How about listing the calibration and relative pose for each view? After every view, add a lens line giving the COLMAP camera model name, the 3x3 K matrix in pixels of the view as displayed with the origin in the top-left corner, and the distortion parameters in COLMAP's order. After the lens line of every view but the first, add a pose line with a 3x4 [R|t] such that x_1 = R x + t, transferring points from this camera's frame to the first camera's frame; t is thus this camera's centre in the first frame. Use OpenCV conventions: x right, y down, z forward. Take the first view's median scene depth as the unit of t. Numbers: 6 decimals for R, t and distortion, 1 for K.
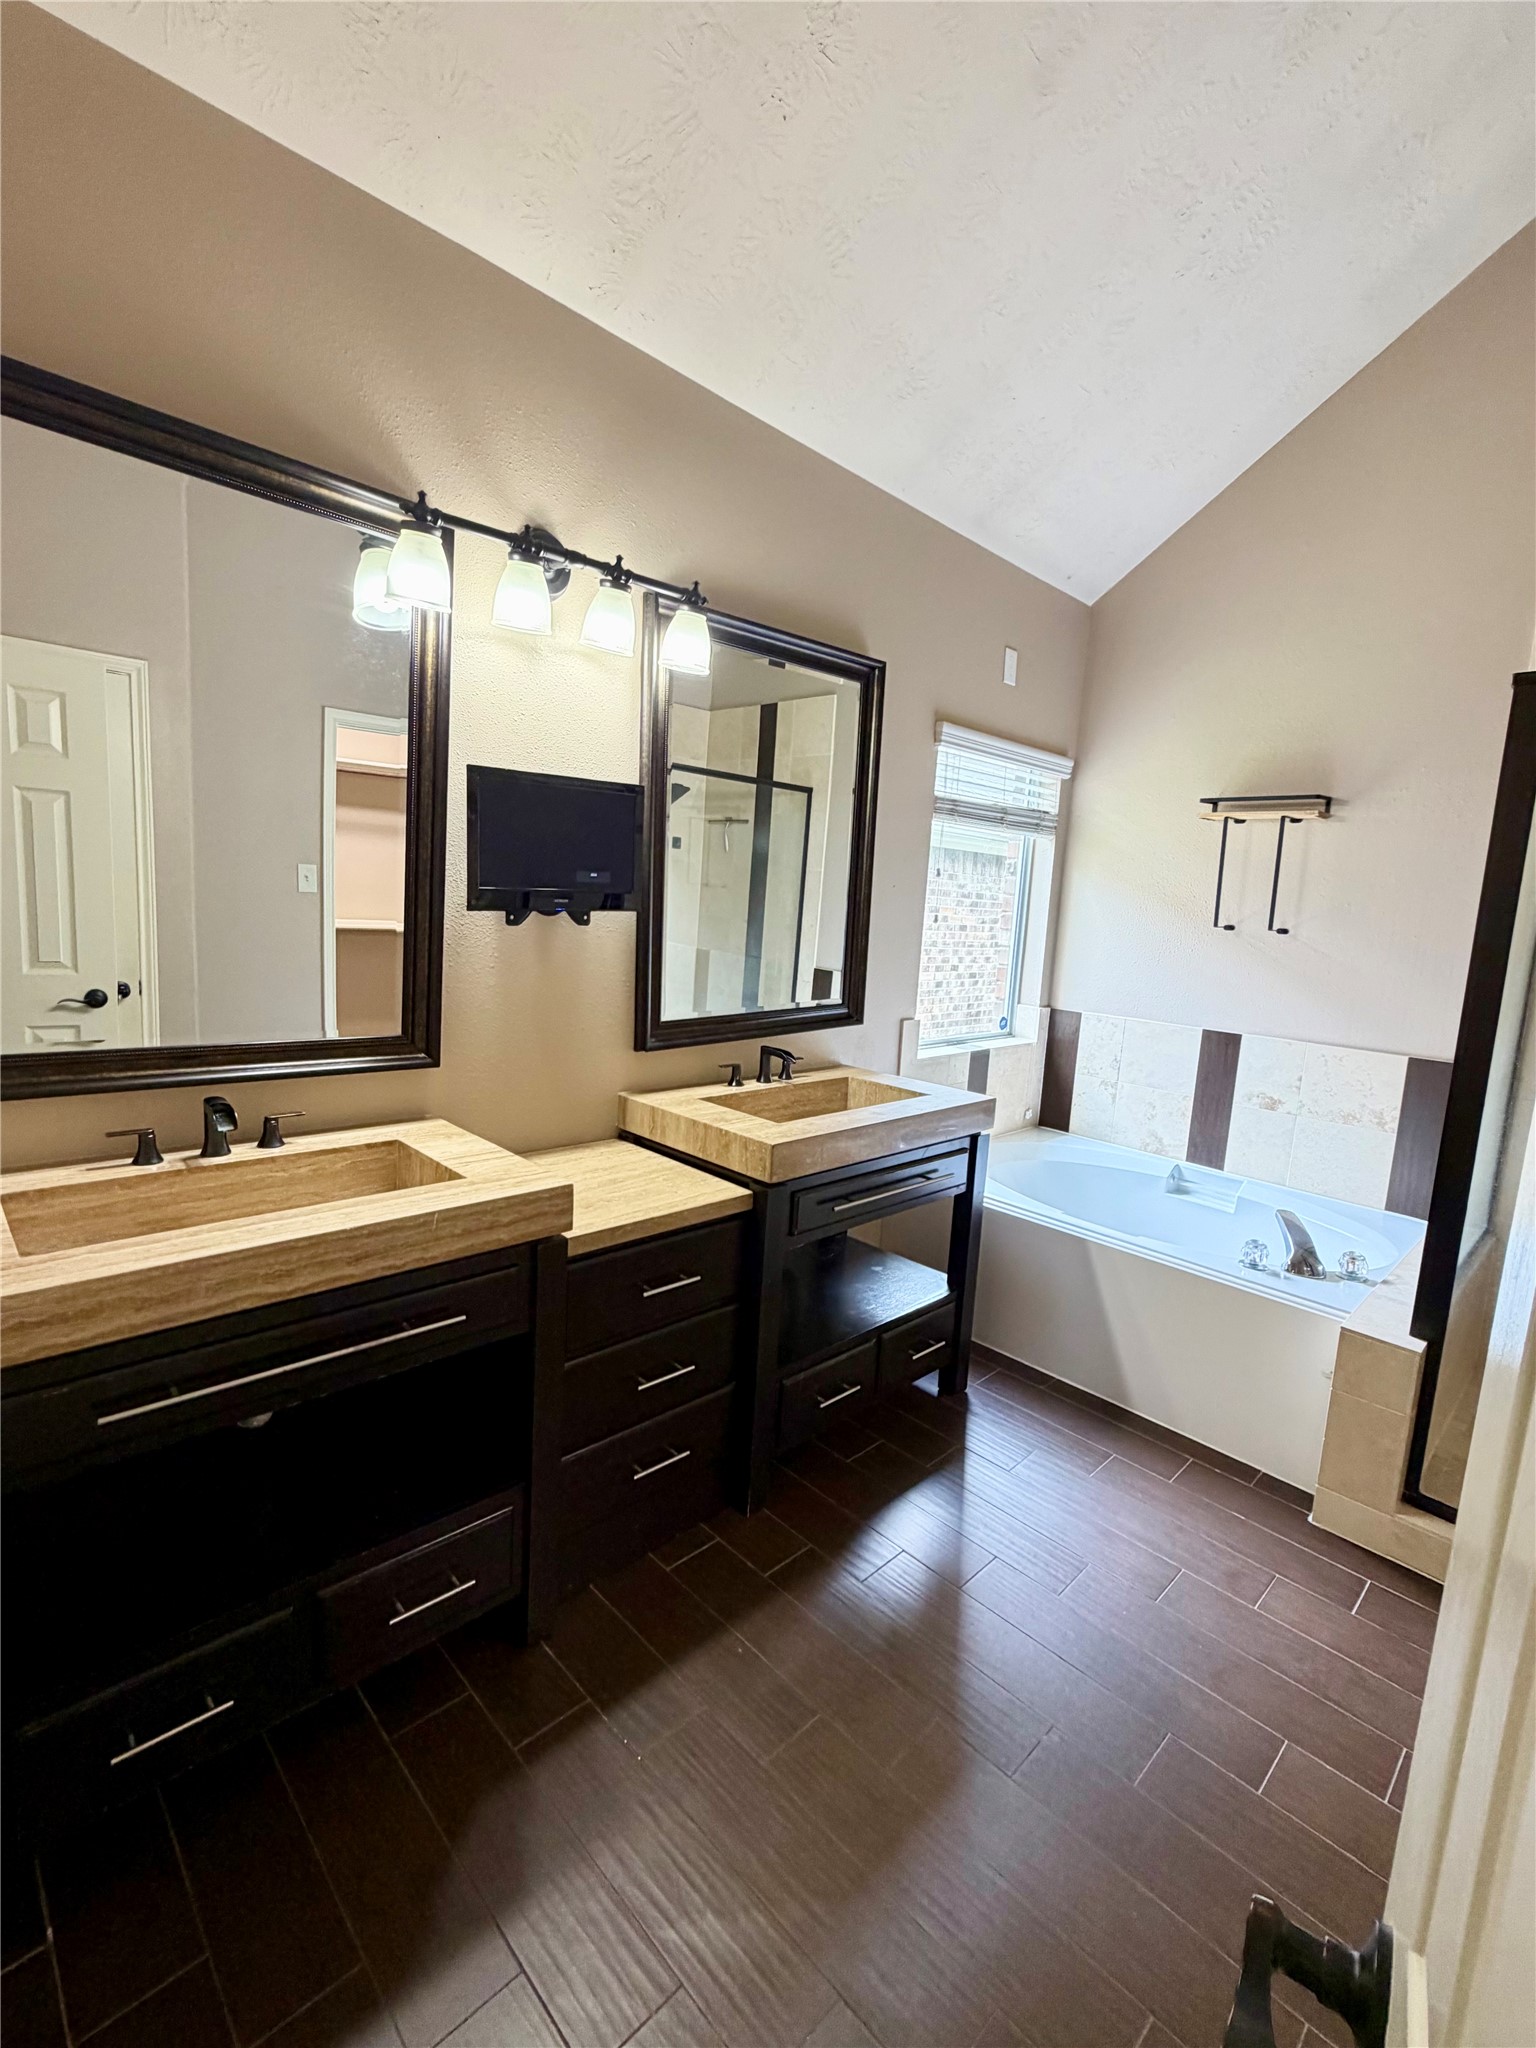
lens RADIAL K [[908.9, 0, 763.4], [0, 908.9, 1019.5], [0, 0, 1]] dist [-0.003596, -0.000046]
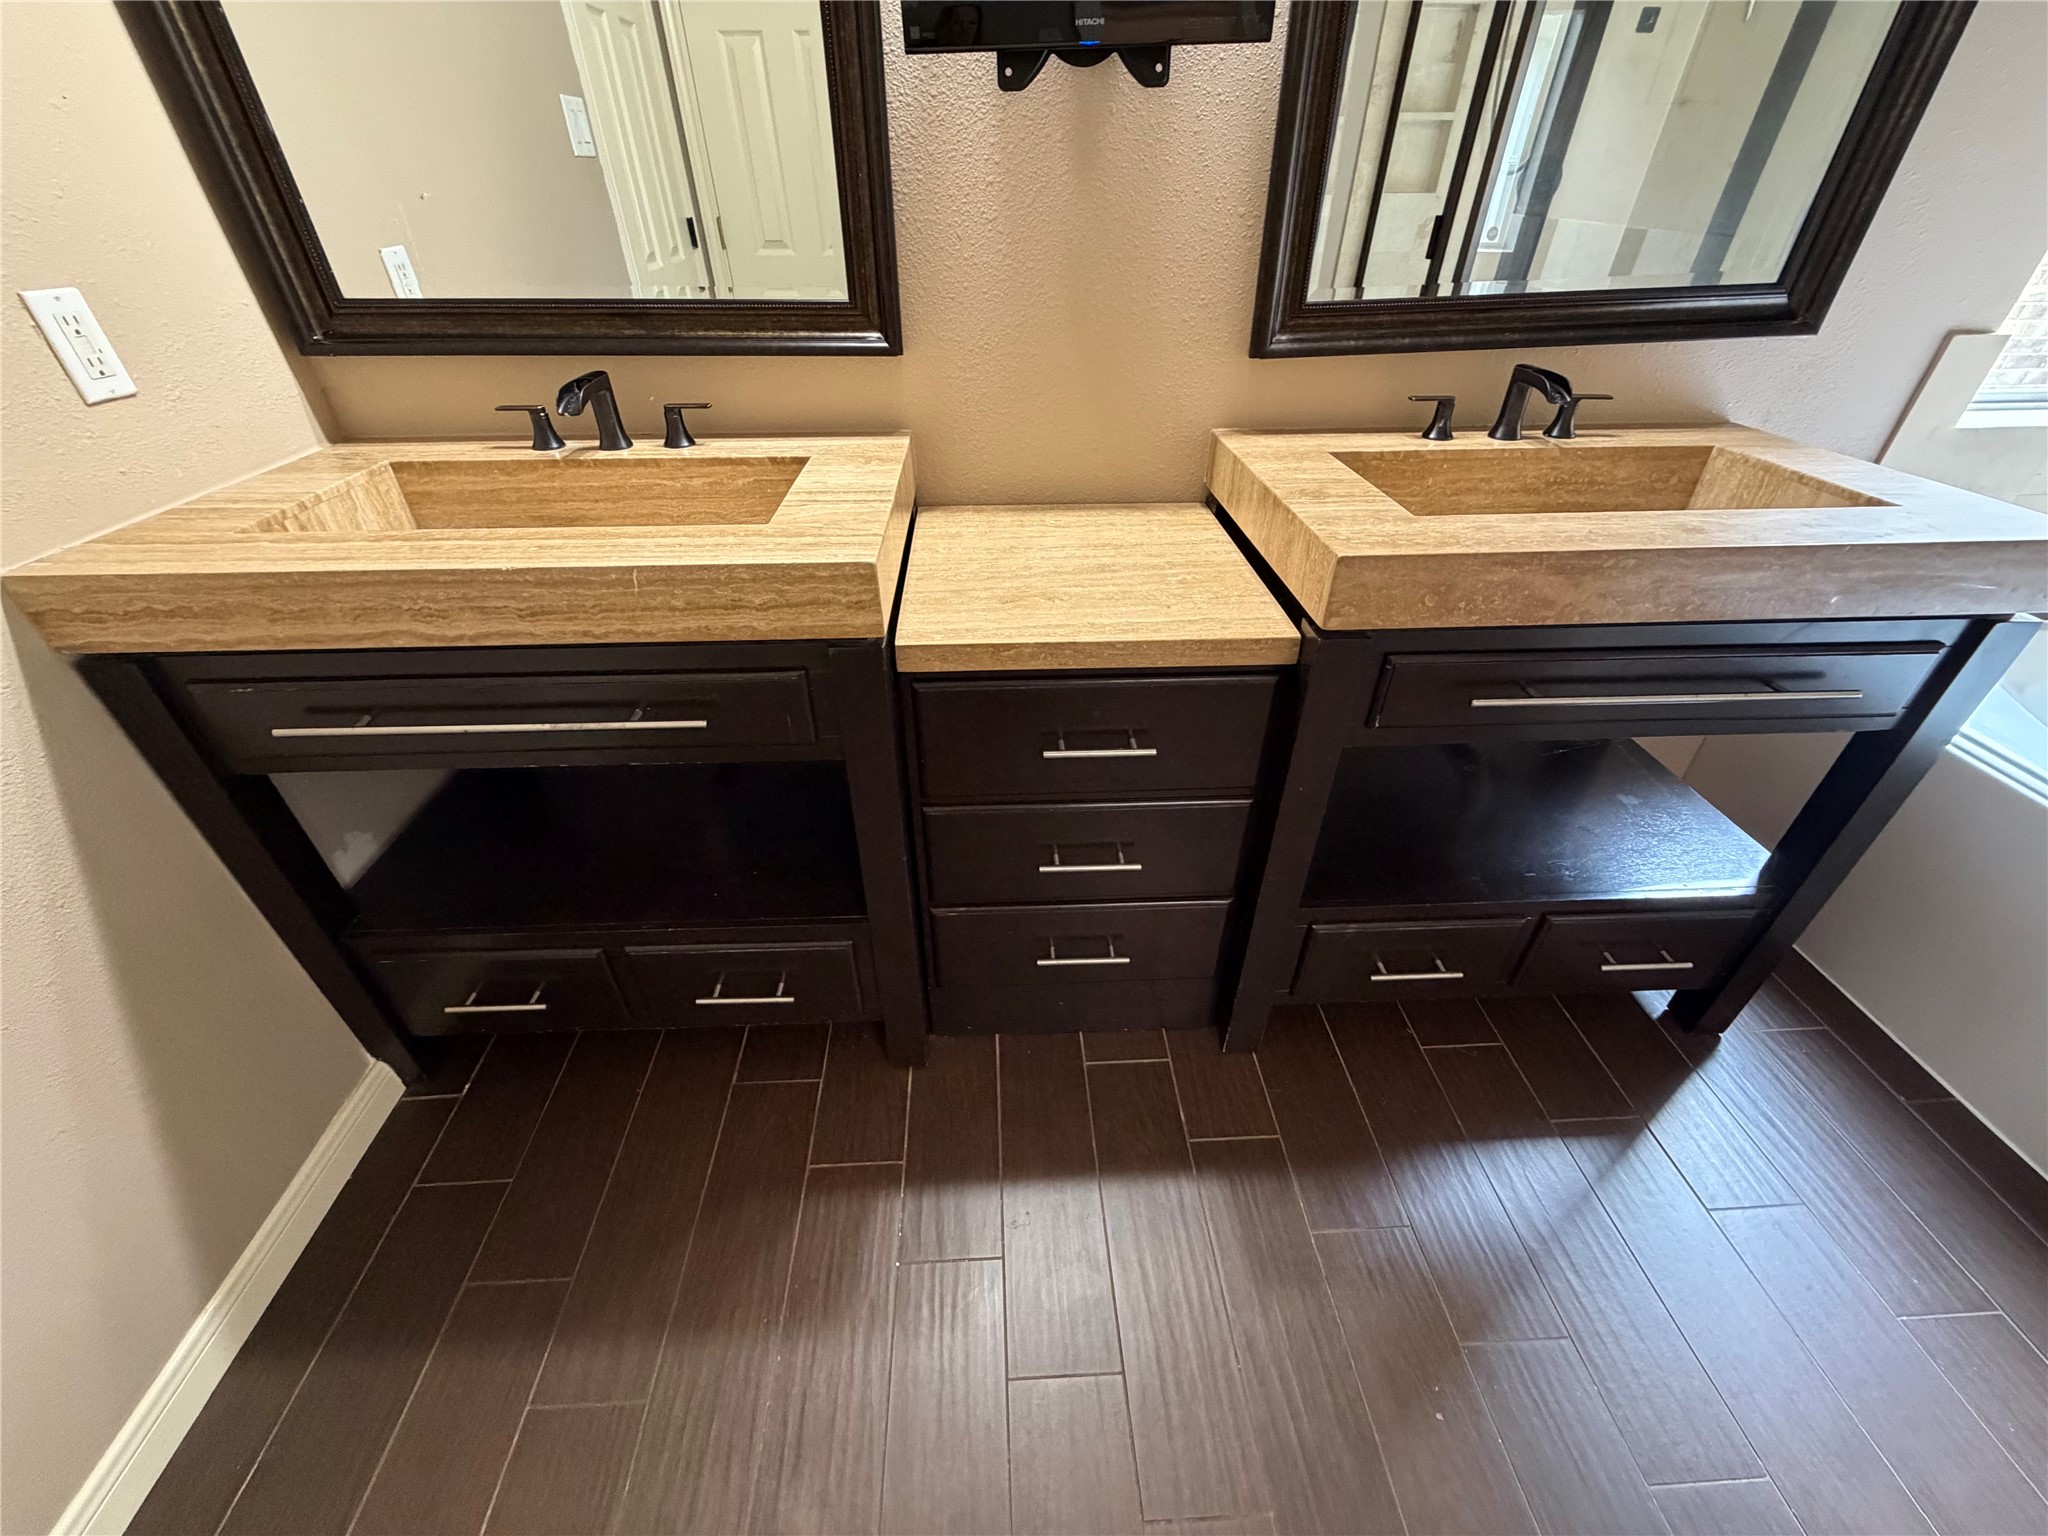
lens RADIAL K [[816.8, 0, 1017.4], [0, 816.8, 769.6], [0, 0, 1]] dist [-0.001067, 0.000316]
pose [[0.749940, 0.331981, -0.572170, 0.165286], [-0.041614, 0.886914, 0.460056, 0.040159], [0.660195, -0.321204, 0.678948, 0.513442]]
